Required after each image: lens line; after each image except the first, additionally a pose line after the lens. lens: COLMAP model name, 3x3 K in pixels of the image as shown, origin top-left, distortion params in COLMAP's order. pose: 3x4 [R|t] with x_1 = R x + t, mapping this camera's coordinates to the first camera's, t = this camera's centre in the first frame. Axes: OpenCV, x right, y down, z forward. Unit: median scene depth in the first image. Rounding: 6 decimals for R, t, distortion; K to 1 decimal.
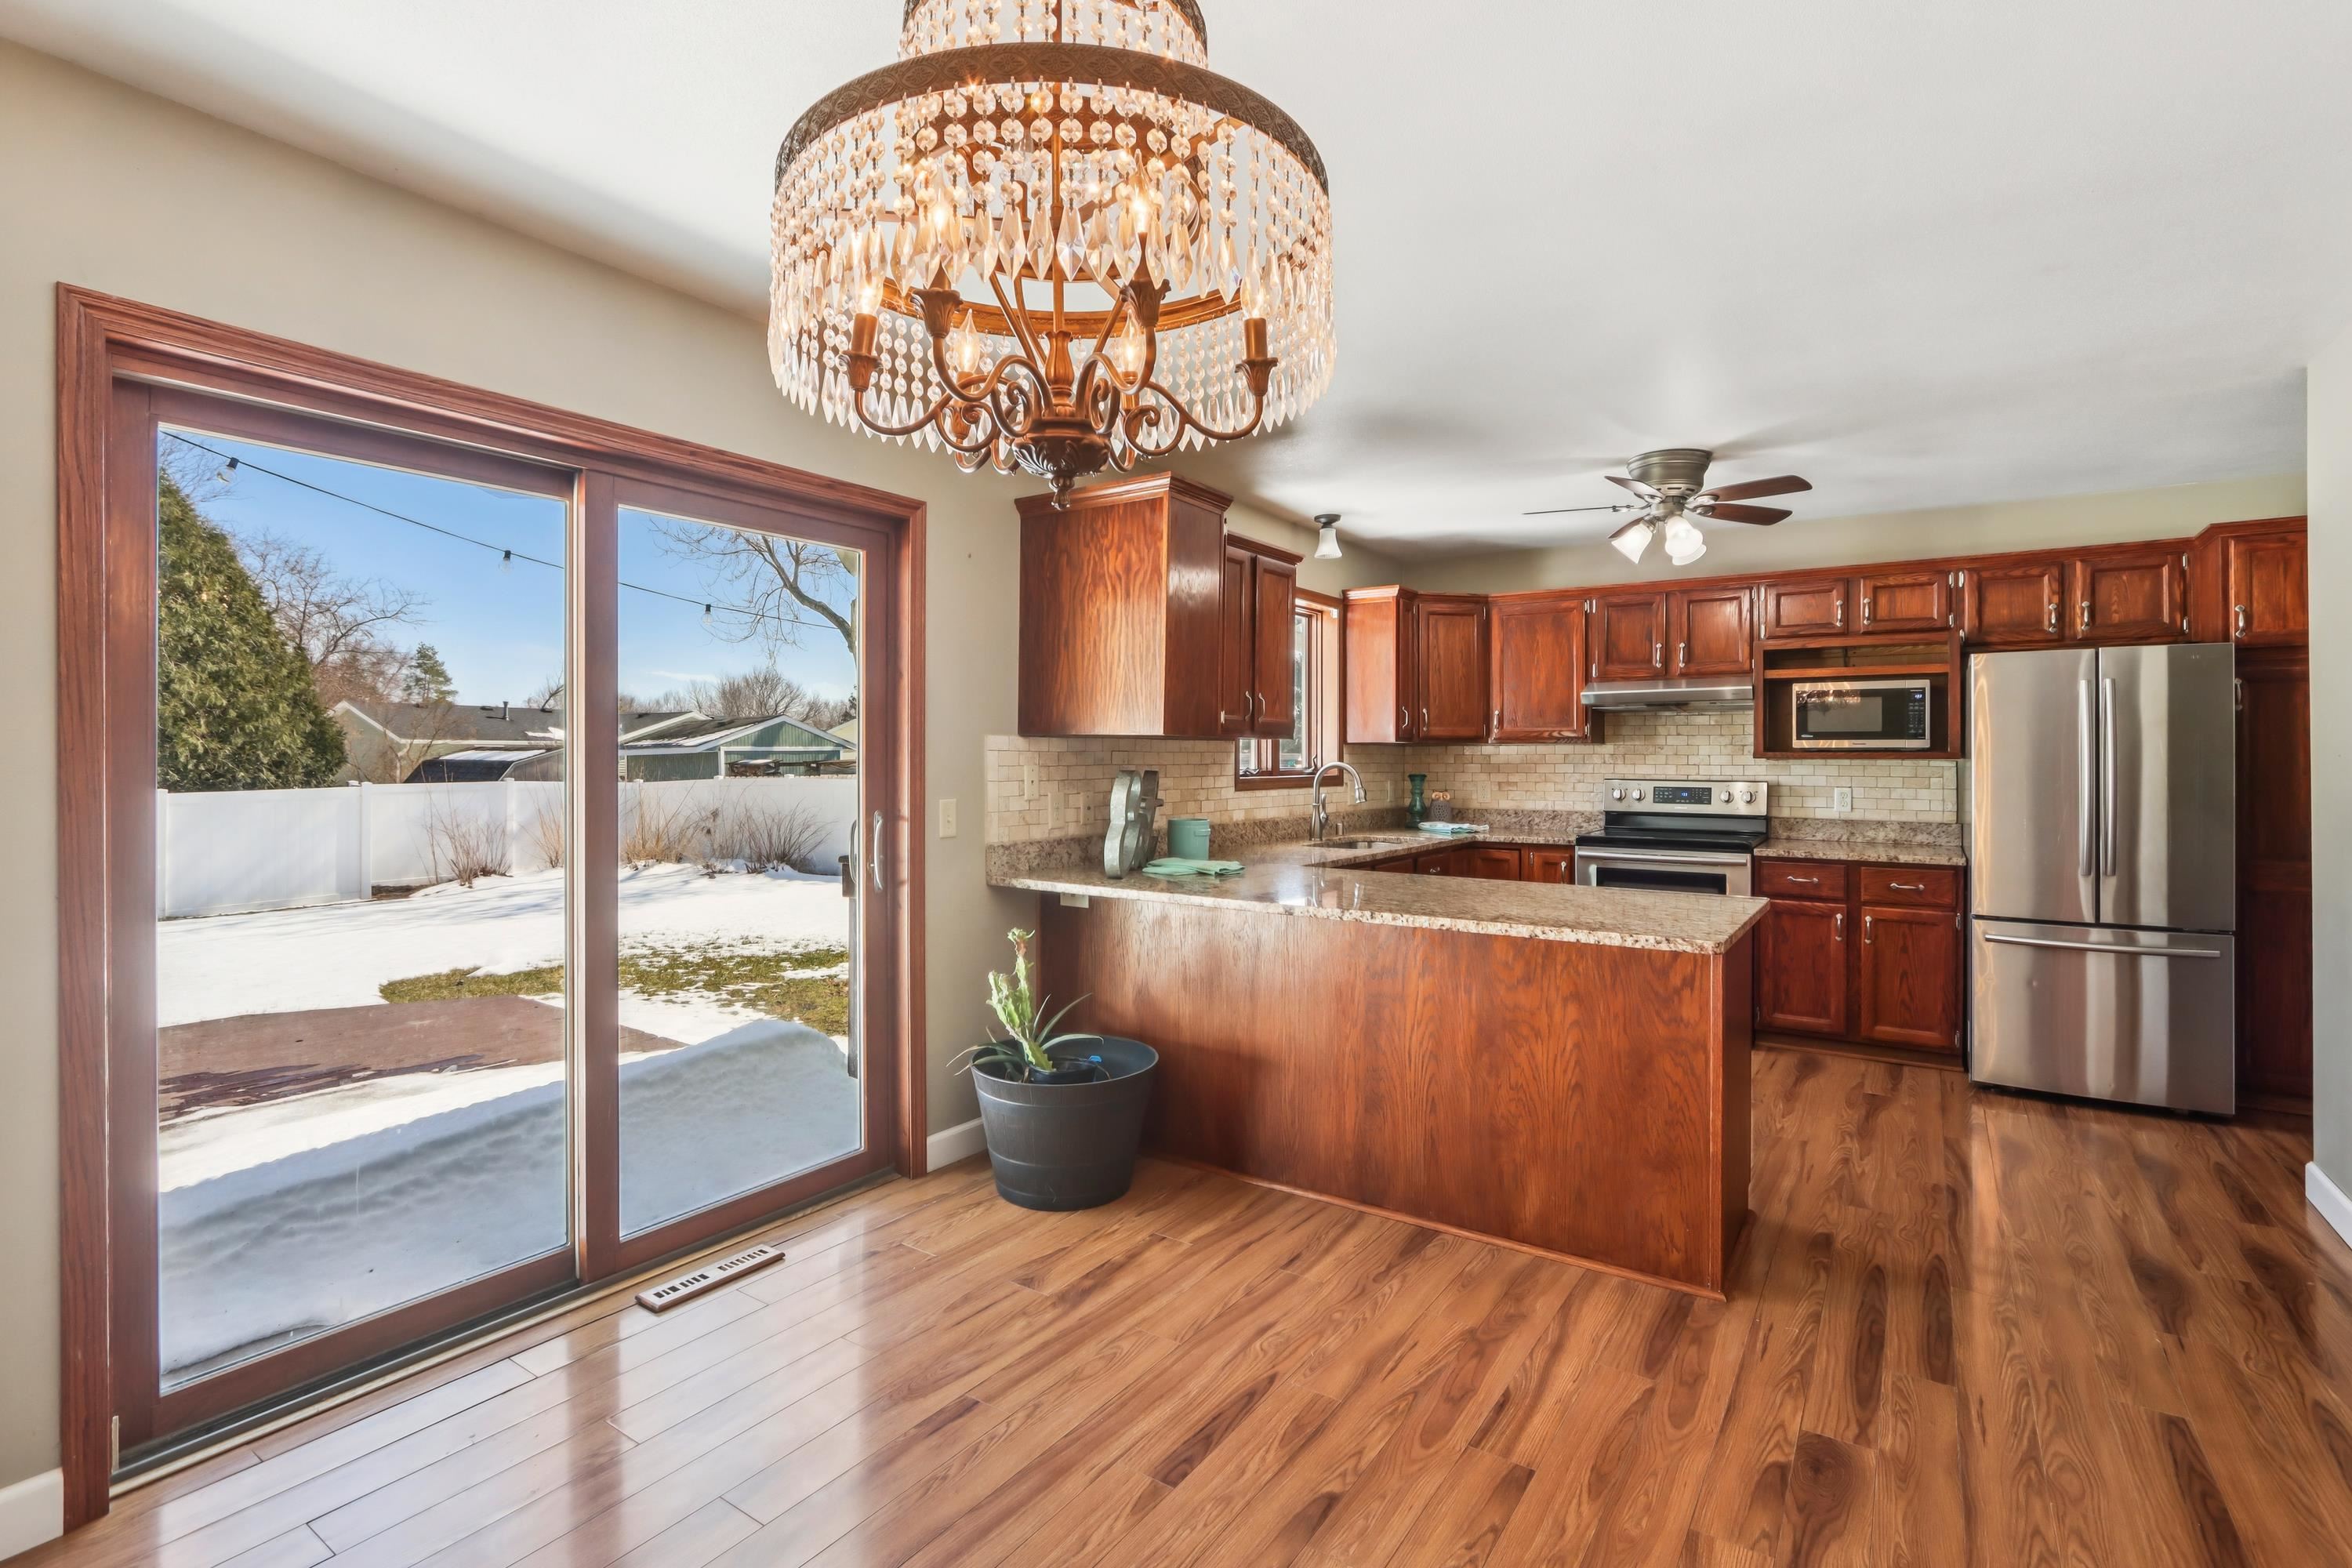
lens RADIAL K [[1091.0, 0, 1175.6], [0, 1091.0, 760.5], [0, 0, 1]] dist [-0.016418, 0.001107]
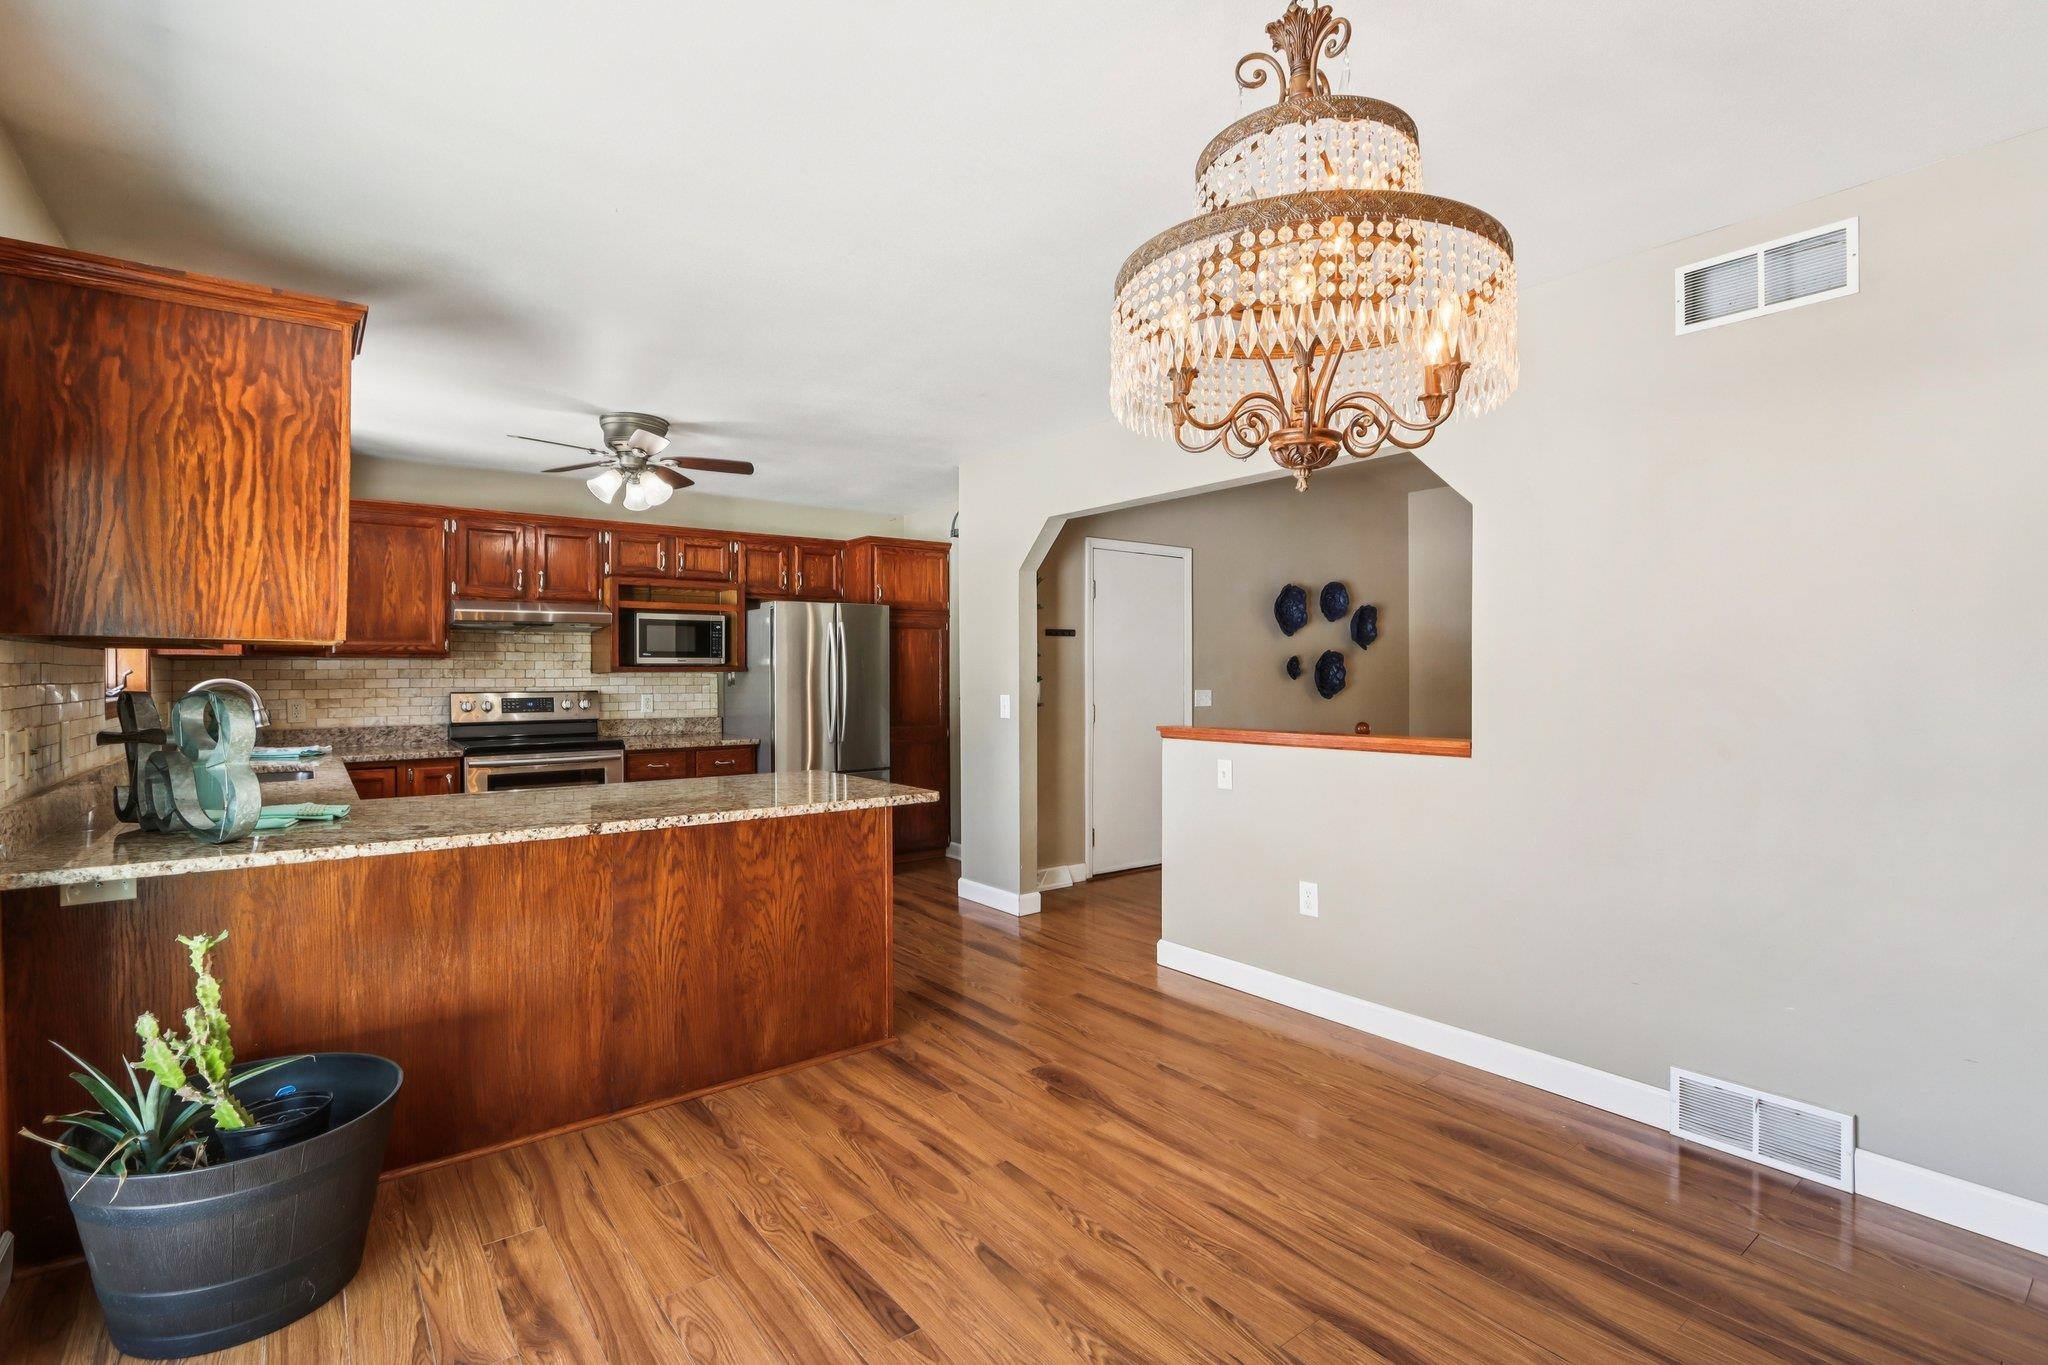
lens RADIAL K [[939.6, 0, 1024.0], [0, 939.6, 682.5], [0, 0, 1]] dist [-0.019280, 0.000289]
pose [[0.309847, -0.013949, 0.950684, -0.538786], [0.007318, 0.999898, 0.012286, 0.000640], [-0.950758, 0.003150, 0.309917, 0.376490]]
